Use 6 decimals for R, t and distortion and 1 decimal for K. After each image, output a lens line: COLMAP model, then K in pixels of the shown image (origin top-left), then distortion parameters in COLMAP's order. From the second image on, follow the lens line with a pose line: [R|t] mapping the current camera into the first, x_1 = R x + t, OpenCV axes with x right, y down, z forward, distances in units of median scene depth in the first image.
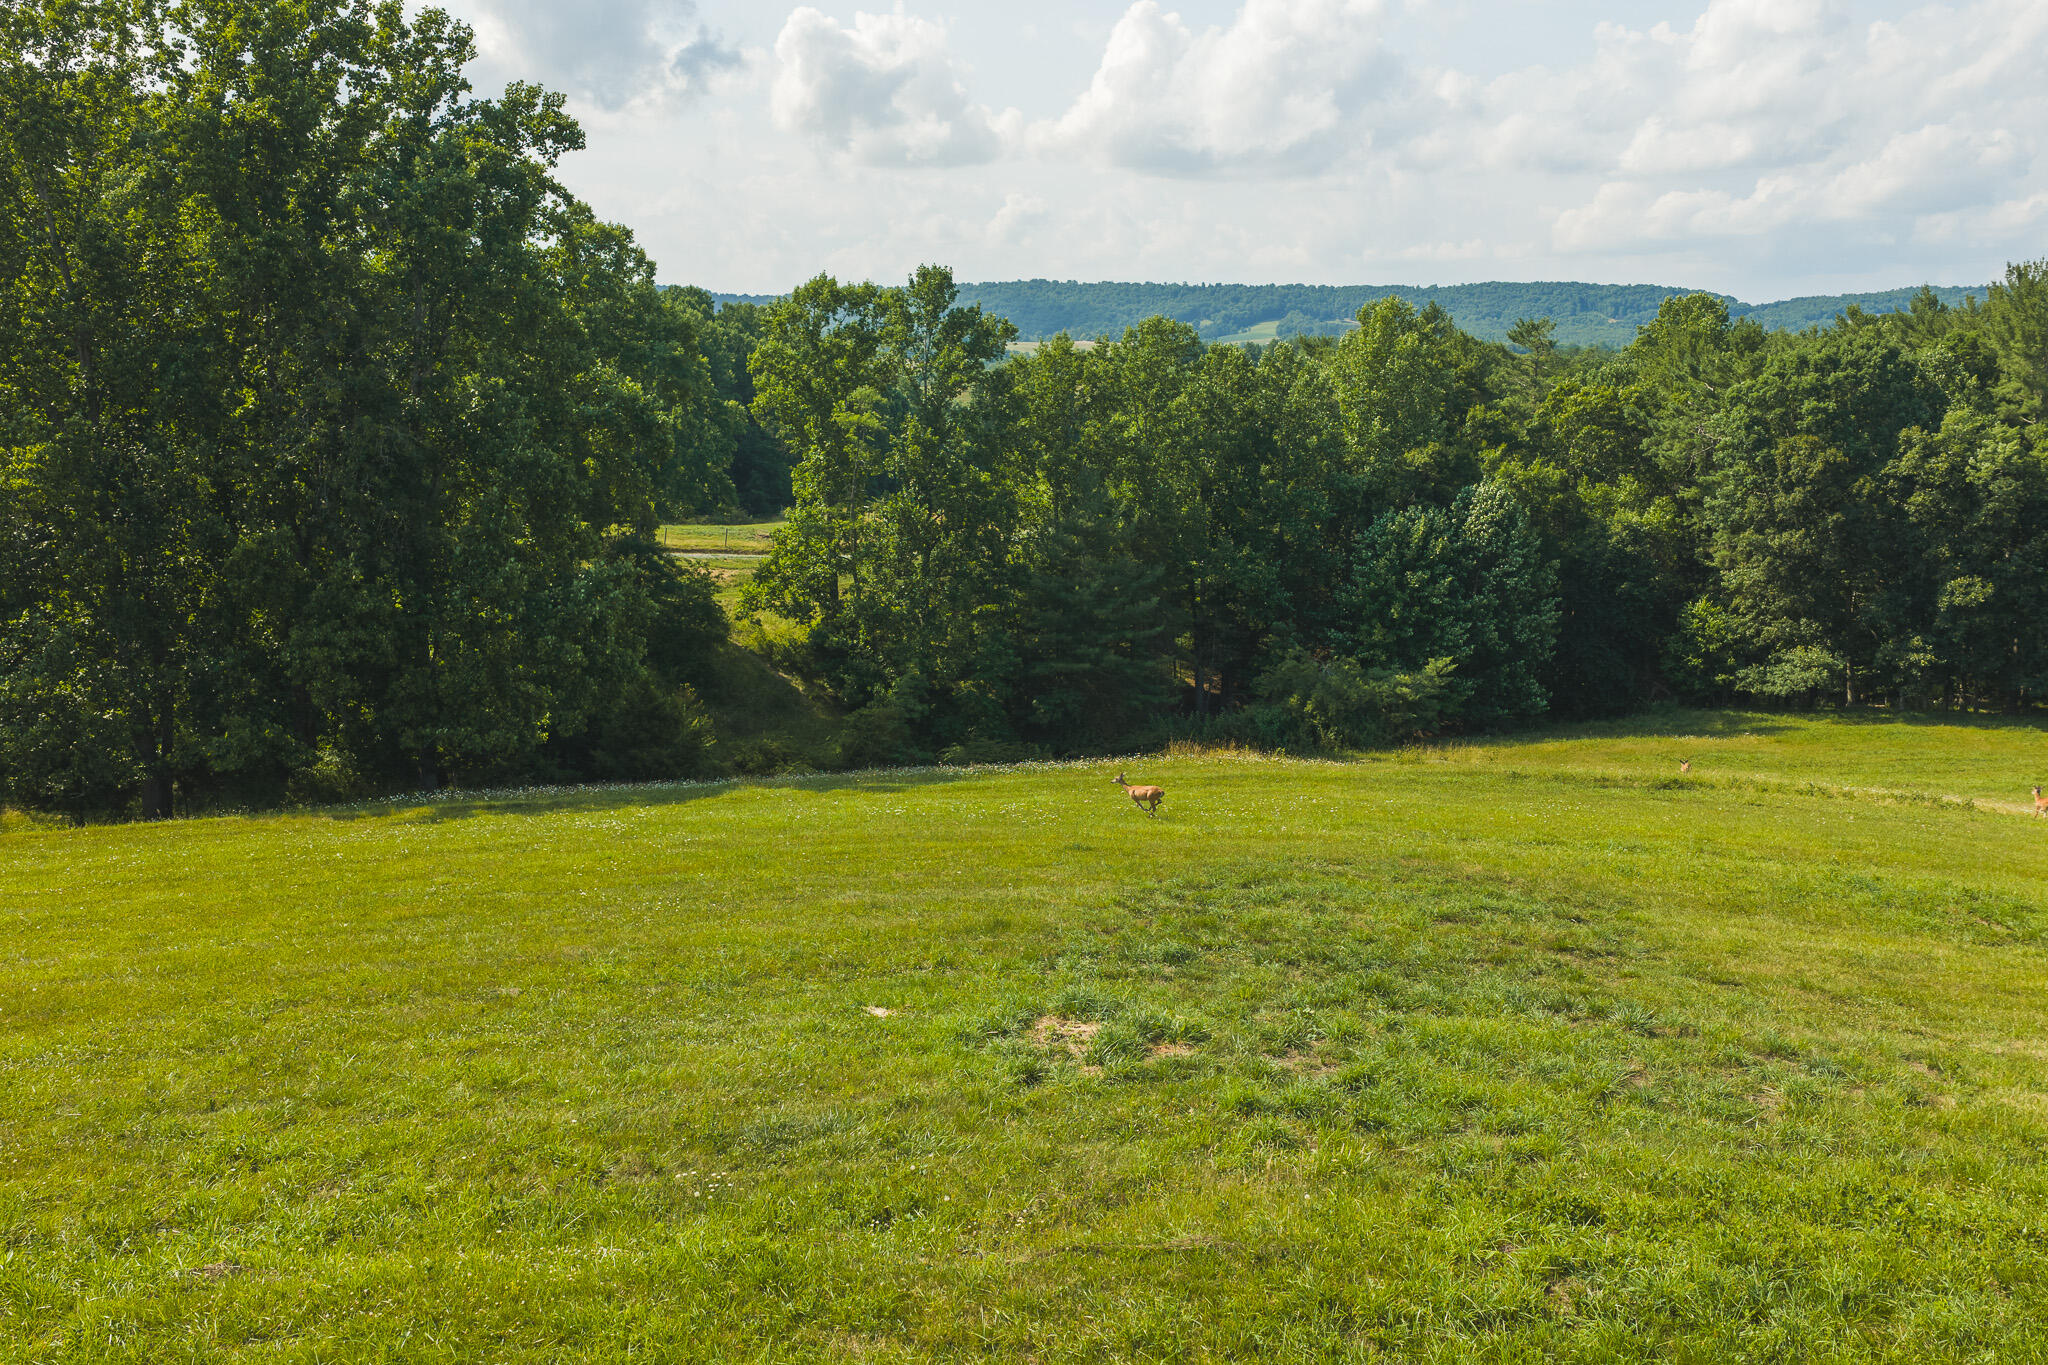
lens RADIAL K [[1677.0, 0, 1026.0], [0, 1677.0, 675.2], [0, 0, 1]] dist [0.029450, -0.045798]
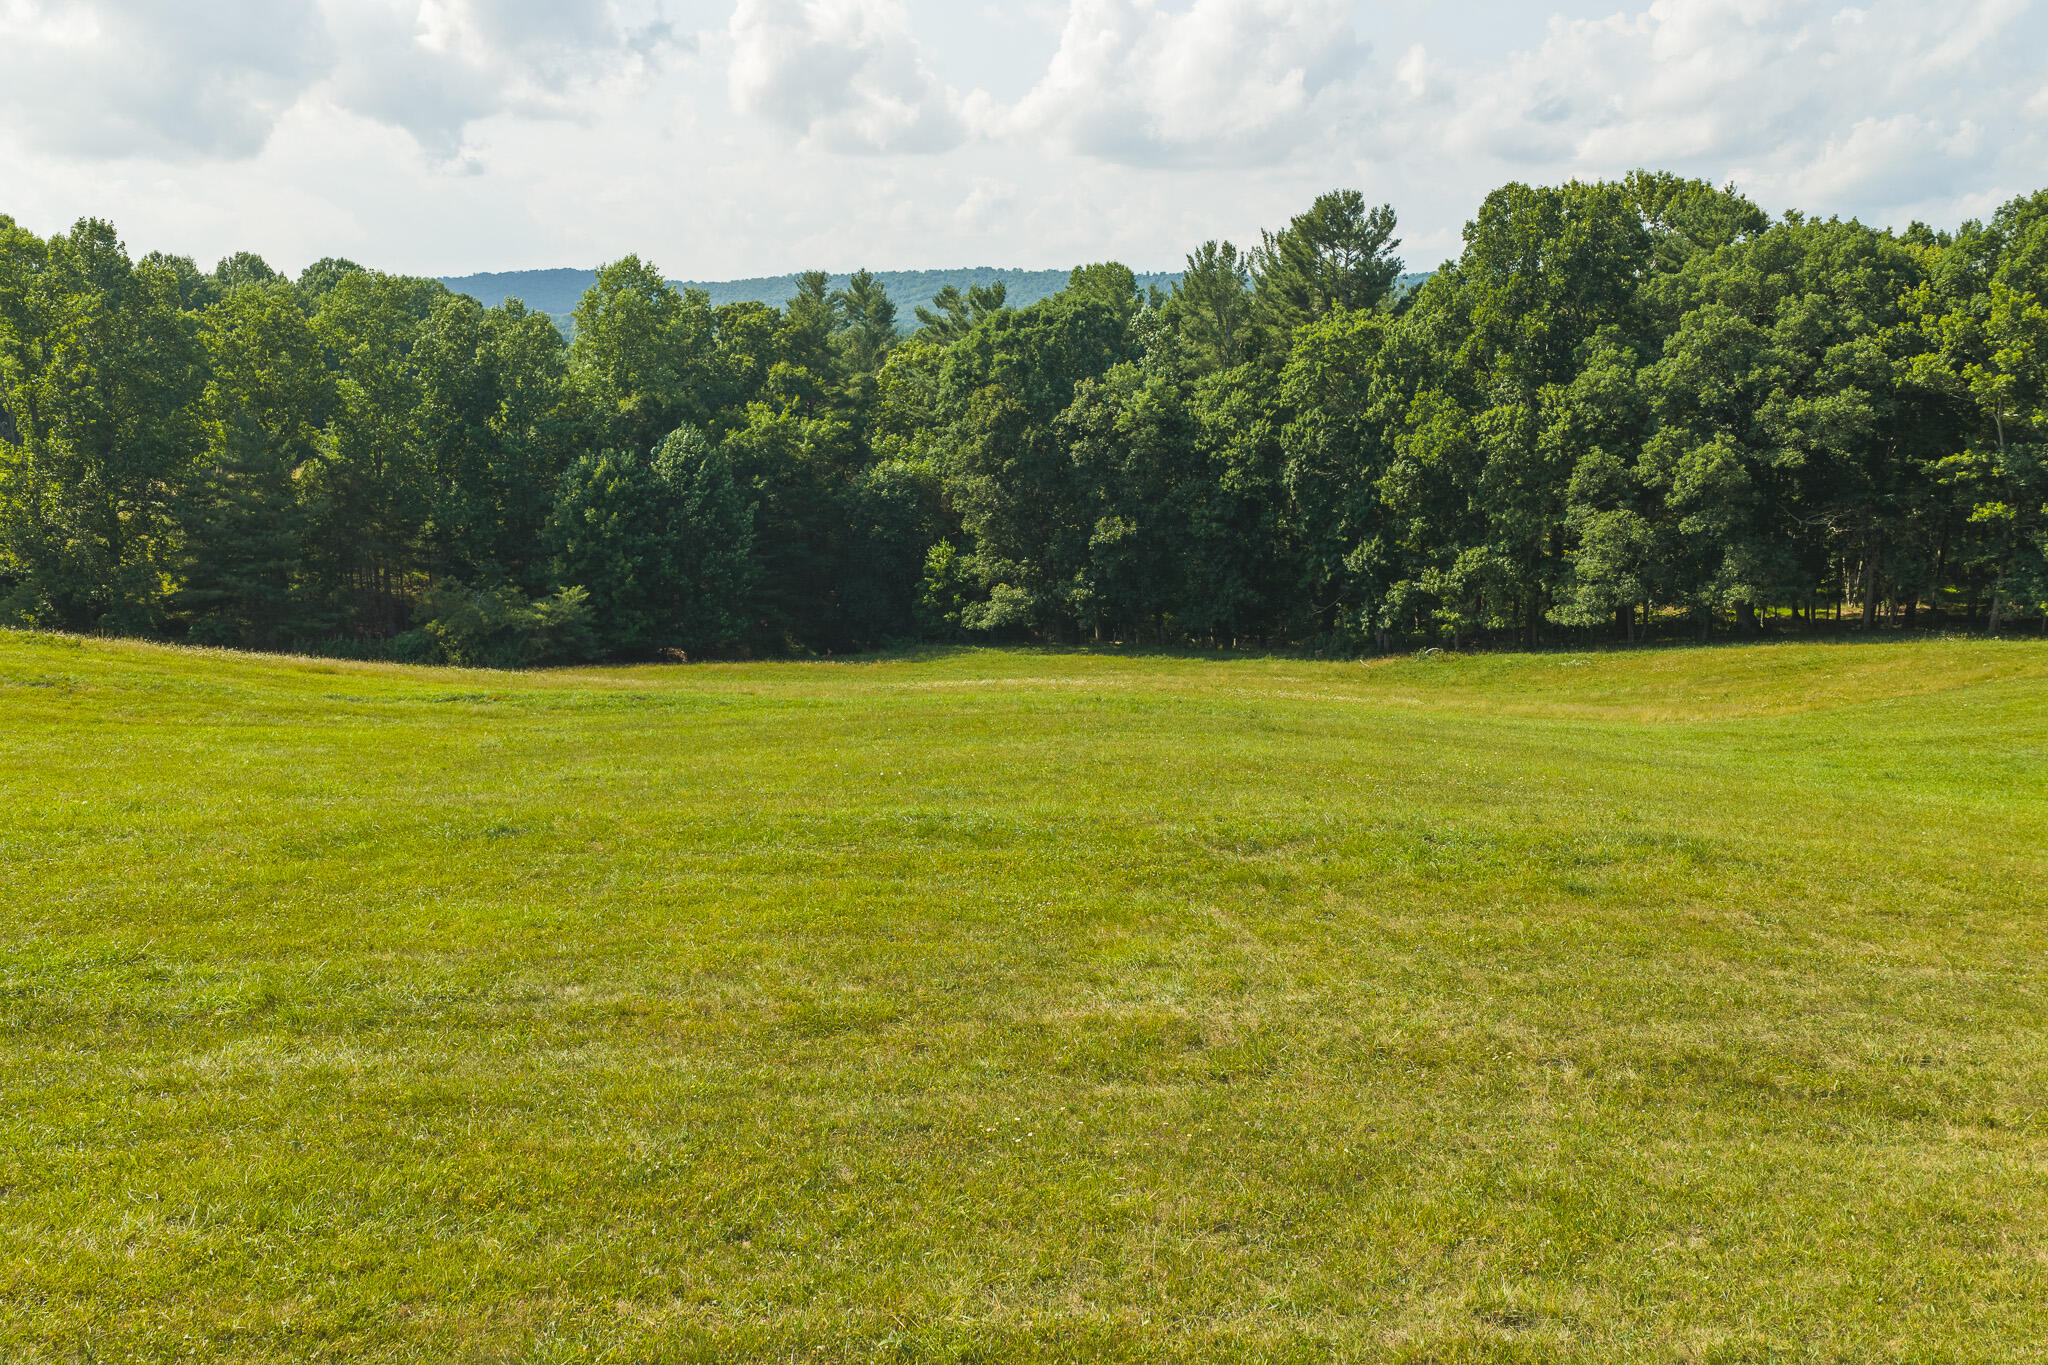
lens RADIAL K [[1677.0, 0, 1022.4], [0, 1677.0, 690.6], [0, 0, 1]] dist [0.029450, -0.045798]
pose [[0.999869, 0.002318, 0.016014, 0.462402], [-0.002573, 0.999870, 0.015908, 0.034244], [-0.015975, -0.015948, 0.999745, -0.070394]]
